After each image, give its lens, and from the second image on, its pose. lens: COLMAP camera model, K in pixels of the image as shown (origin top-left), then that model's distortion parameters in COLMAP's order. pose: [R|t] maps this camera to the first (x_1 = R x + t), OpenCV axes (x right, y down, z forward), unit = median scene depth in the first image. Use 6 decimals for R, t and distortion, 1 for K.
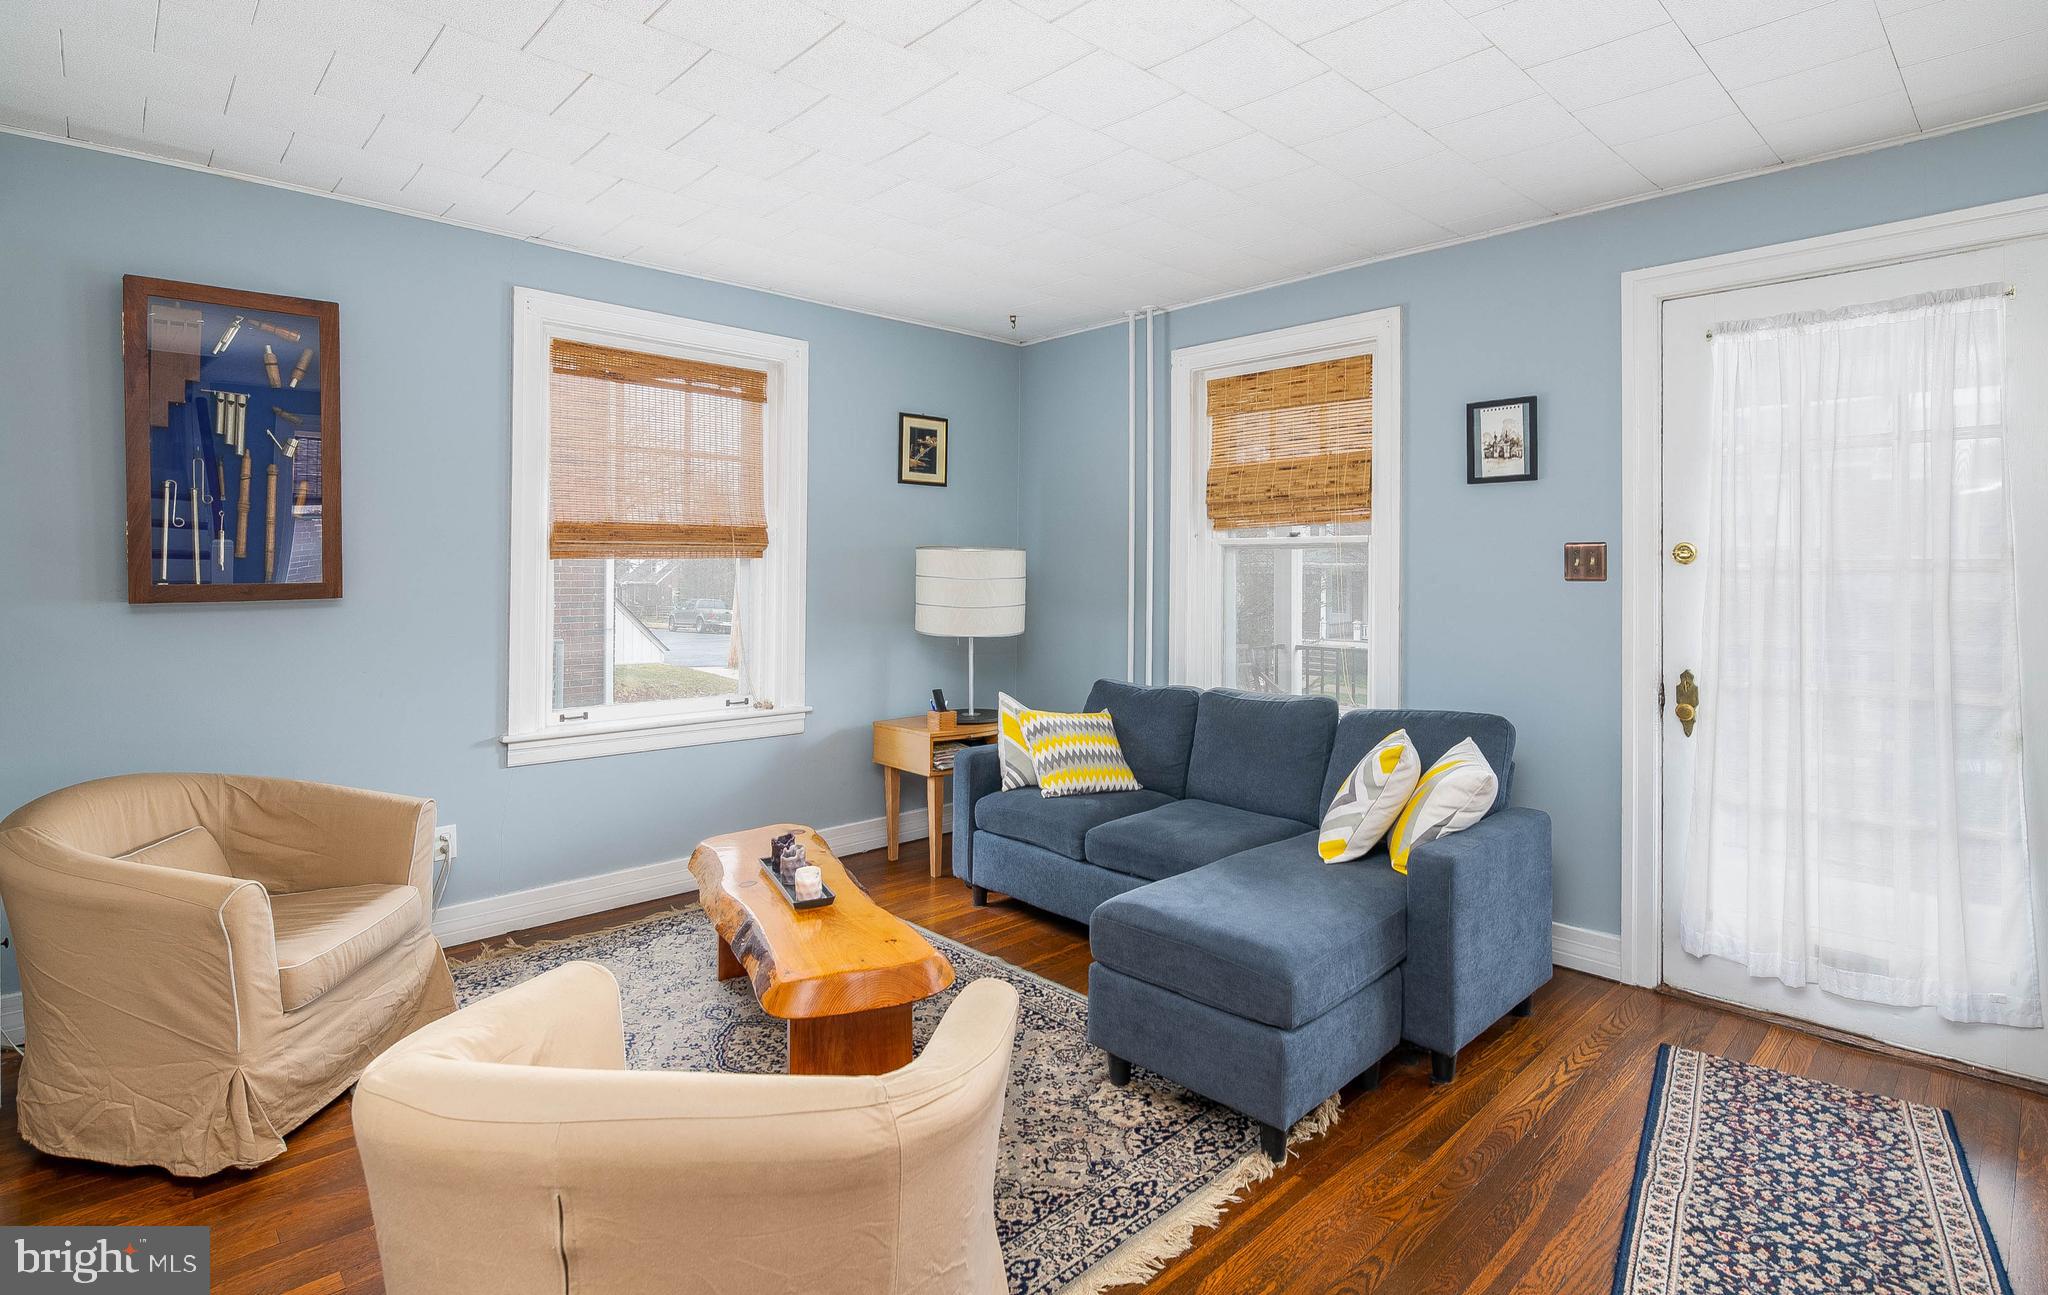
lens RADIAL K [[1002.0, 0, 1029.3], [0, 1002.0, 563.3], [0, 0, 1]] dist [0.000453, 0.000068]
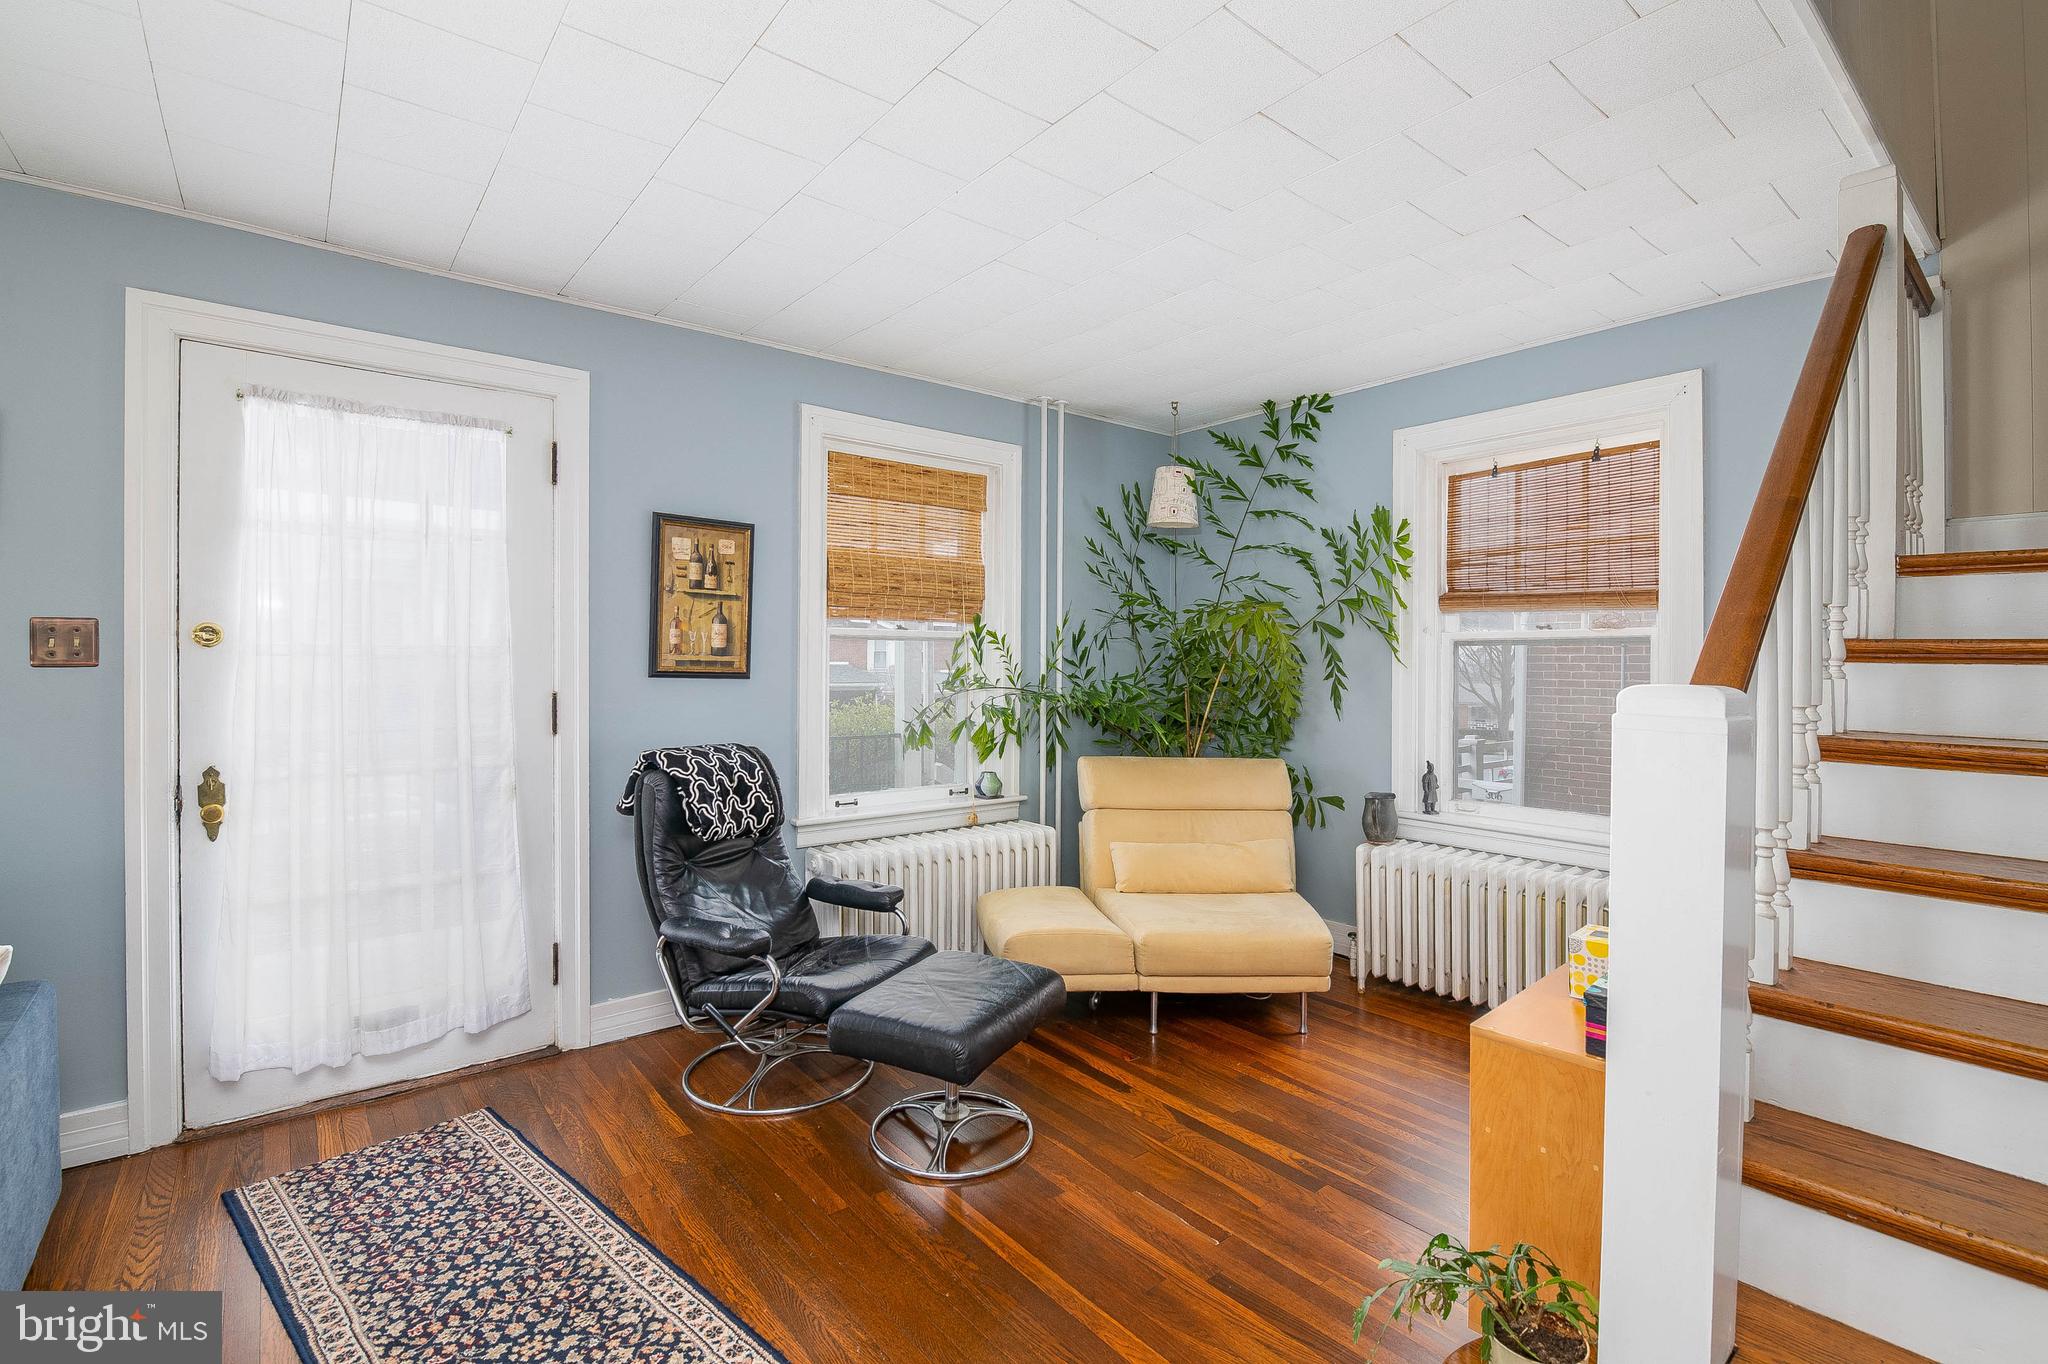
lens RADIAL K [[925.1, 0, 1023.3], [0, 925.1, 672.9], [0, 0, 1]] dist [-0.014920, -0.000427]
pose [[0.085647, -0.013426, 0.996235, -0.112625], [-0.008593, 0.999862, 0.014214, 0.008161], [-0.996288, -0.009778, 0.085520, 0.284799]]
